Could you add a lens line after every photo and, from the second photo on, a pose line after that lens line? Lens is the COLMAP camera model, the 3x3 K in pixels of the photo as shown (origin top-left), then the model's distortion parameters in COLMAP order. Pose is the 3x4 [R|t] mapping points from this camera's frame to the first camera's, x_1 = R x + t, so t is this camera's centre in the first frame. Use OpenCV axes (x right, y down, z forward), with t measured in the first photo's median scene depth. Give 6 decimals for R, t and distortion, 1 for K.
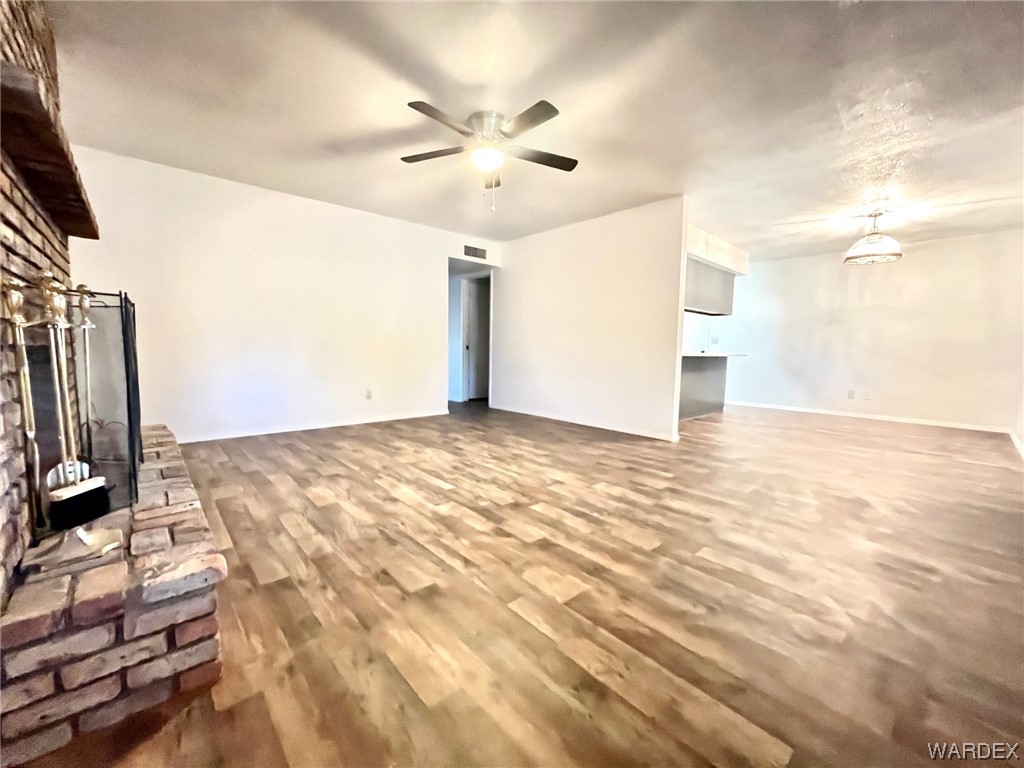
lens RADIAL K [[410.6, 0, 508.9], [0, 410.6, 380.7], [0, 0, 1]] dist [0.003840, -0.000627]
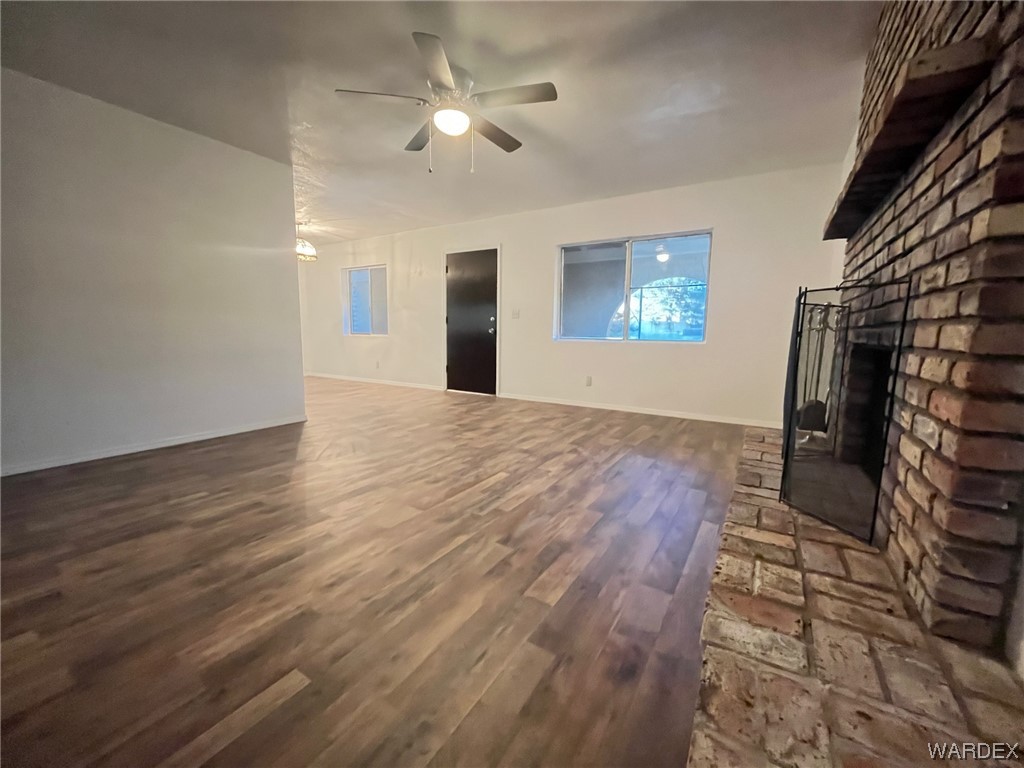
lens RADIAL K [[410.6, 0, 513.1], [0, 410.6, 379.9], [0, 0, 1]] dist [0.003840, -0.000627]
pose [[-0.275946, -0.136322, 0.951457, -1.047875], [0.062593, 0.985241, 0.159316, -0.120699], [-0.959133, 0.103517, -0.263341, 1.193964]]
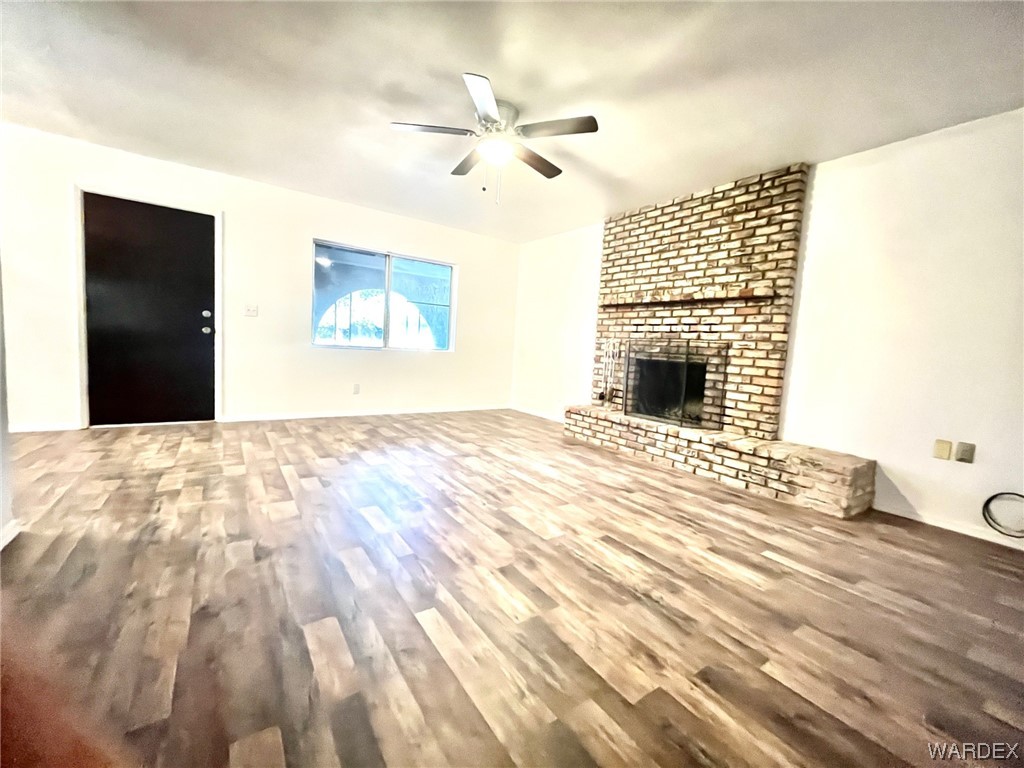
lens RADIAL K [[410.6, 0, 507.5], [0, 410.6, 376.2], [0, 0, 1]] dist [0.003840, -0.000627]
pose [[-0.989542, -0.084395, 0.116976, -0.240532], [-0.065359, 0.985281, 0.157956, -0.183641], [-0.128585, 0.148659, -0.980493, 2.061107]]
